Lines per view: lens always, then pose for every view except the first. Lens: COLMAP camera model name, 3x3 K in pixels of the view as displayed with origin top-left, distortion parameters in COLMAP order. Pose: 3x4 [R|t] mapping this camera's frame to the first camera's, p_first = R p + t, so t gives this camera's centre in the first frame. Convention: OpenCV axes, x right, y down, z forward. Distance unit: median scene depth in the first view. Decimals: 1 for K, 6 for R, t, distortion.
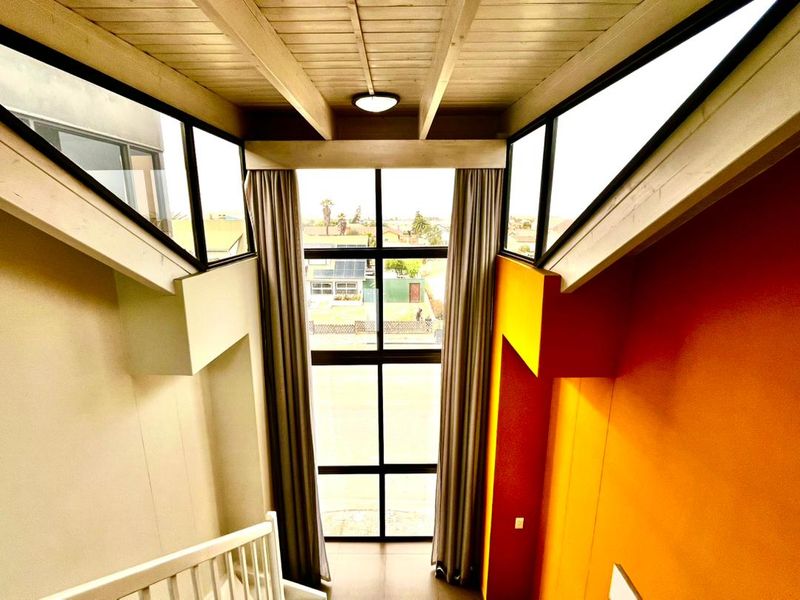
lens RADIAL K [[385.4, 0, 392.8], [0, 385.4, 300.5], [0, 0, 1]] dist [-0.005600, -0.000475]
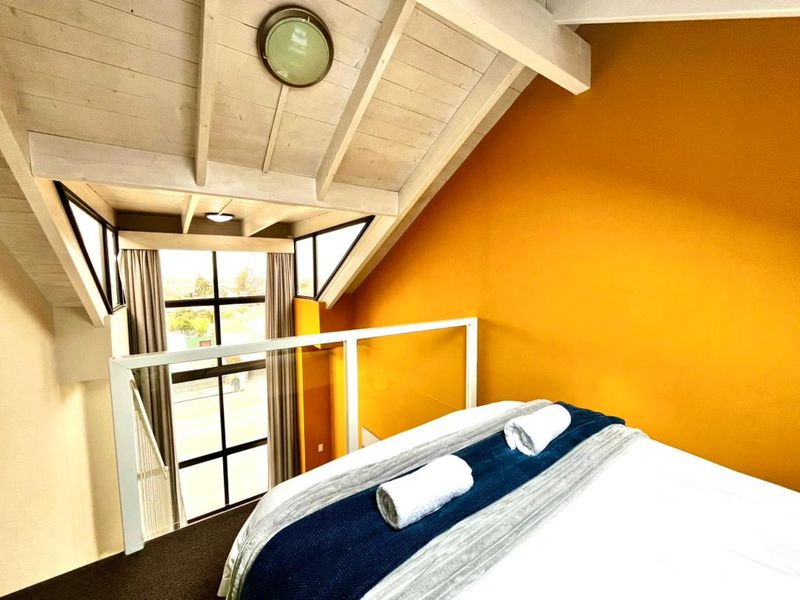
lens RADIAL K [[328.3, 0, 399.5], [0, 328.3, 299.1], [0, 0, 1]] dist [0.003499, -0.000046]
pose [[0.817440, -0.046608, 0.574126, -0.226793], [0.132783, 0.985124, -0.109083, 0.128942], [-0.560501, 0.165403, 0.811468, -0.584261]]
